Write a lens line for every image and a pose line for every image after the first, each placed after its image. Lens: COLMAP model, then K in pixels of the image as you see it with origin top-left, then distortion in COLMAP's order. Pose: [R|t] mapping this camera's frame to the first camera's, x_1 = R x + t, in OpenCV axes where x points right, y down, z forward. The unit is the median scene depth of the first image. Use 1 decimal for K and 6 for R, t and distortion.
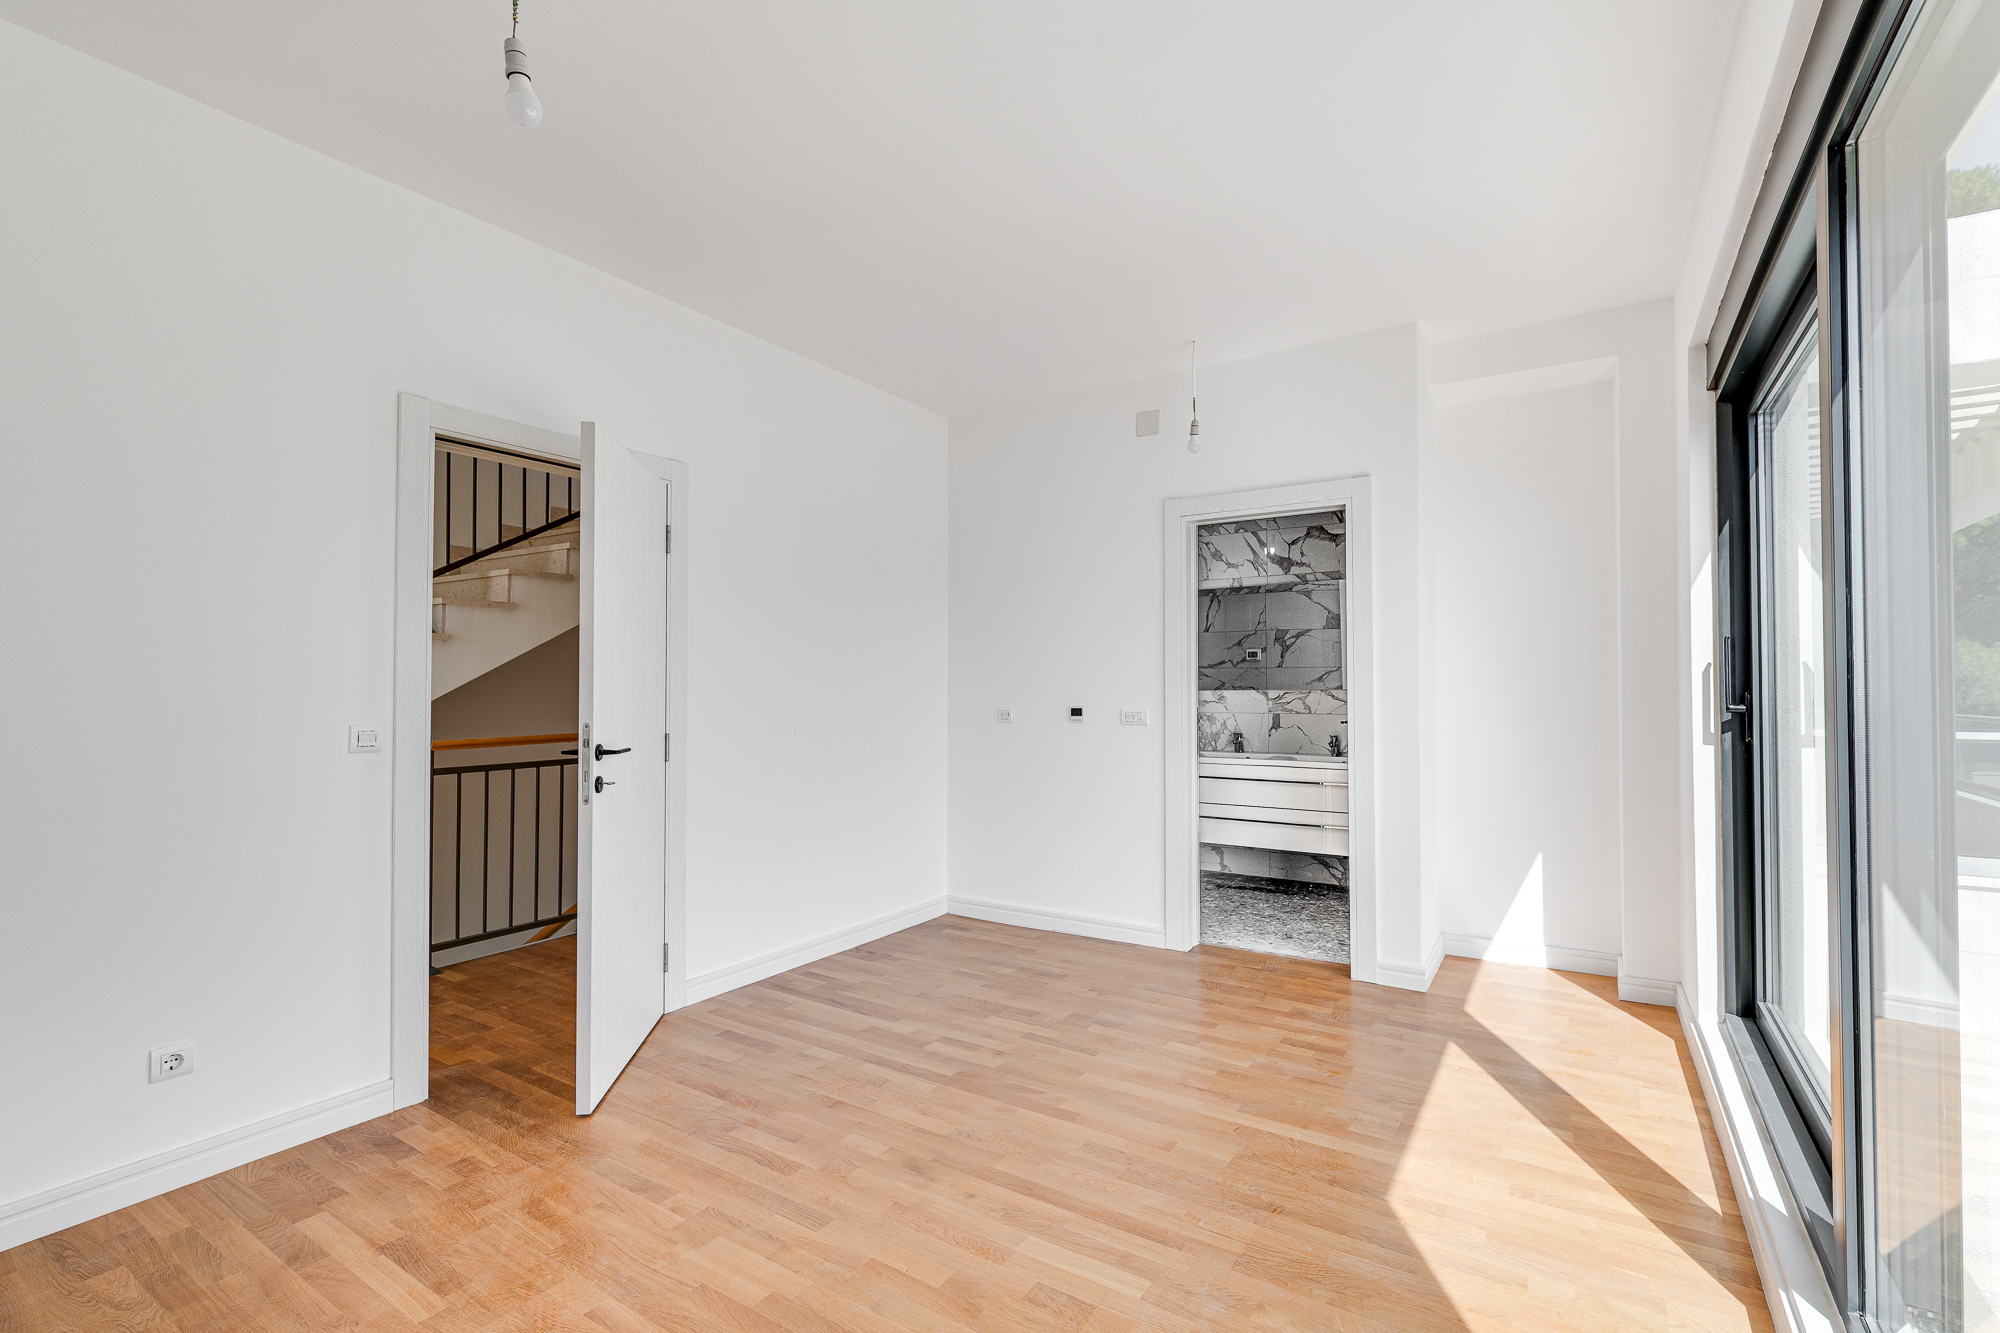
lens RADIAL K [[902.5, 0, 1001.1], [0, 902.5, 666.0], [0, 0, 1]] dist [0.002884, -0.001369]
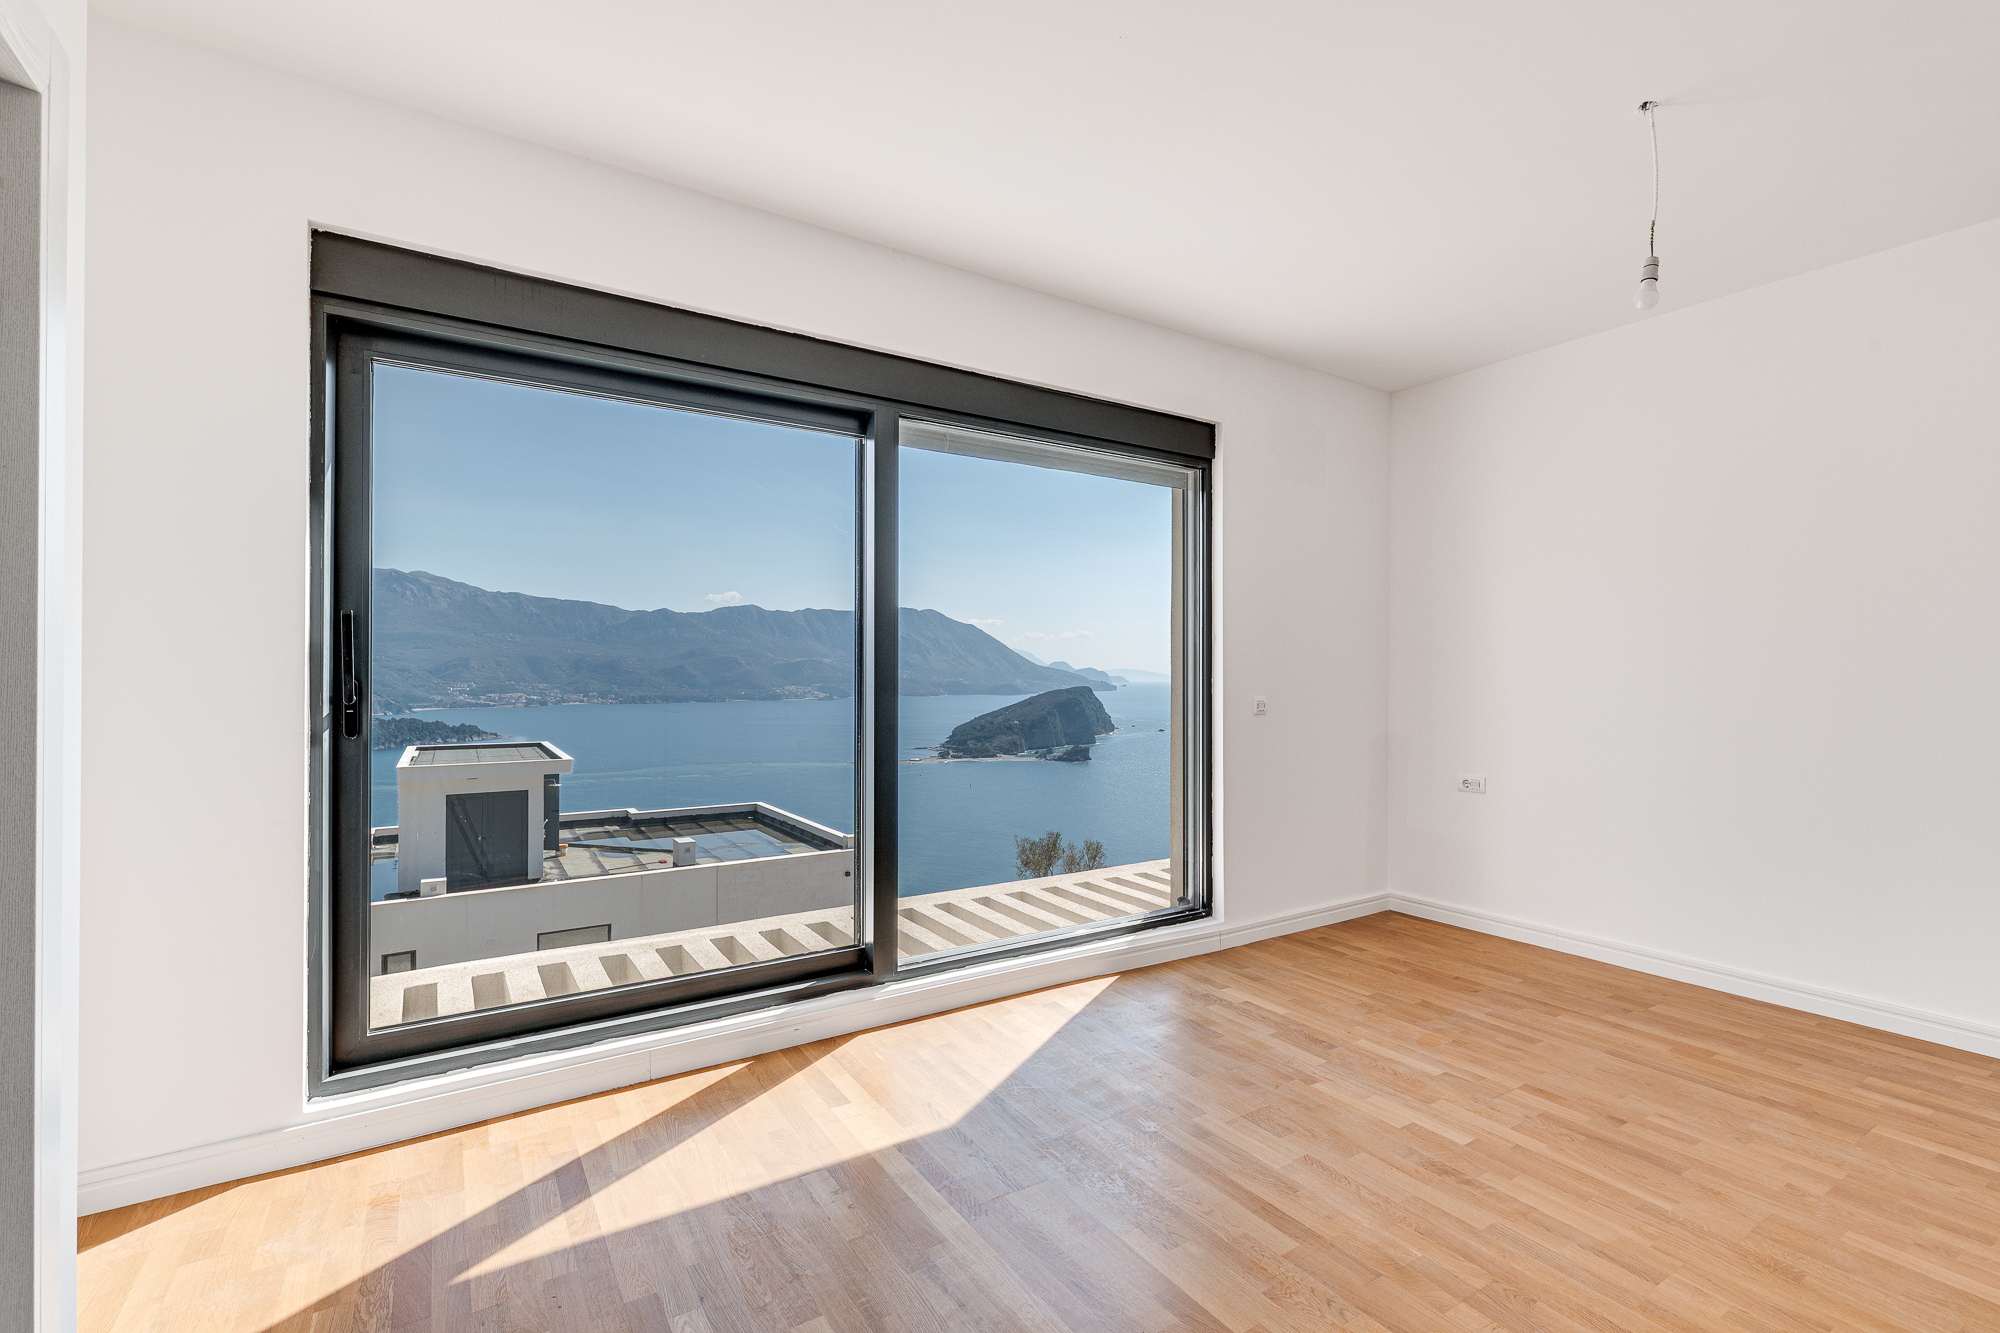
lens RADIAL K [[902.5, 0, 1013.4], [0, 902.5, 665.7], [0, 0, 1]] dist [0.002884, -0.001369]
pose [[-0.919767, 0.006847, 0.392405, -0.048256], [-0.006448, 0.999449, -0.032553, 0.021279], [-0.392411, -0.032472, -0.919217, 0.944195]]
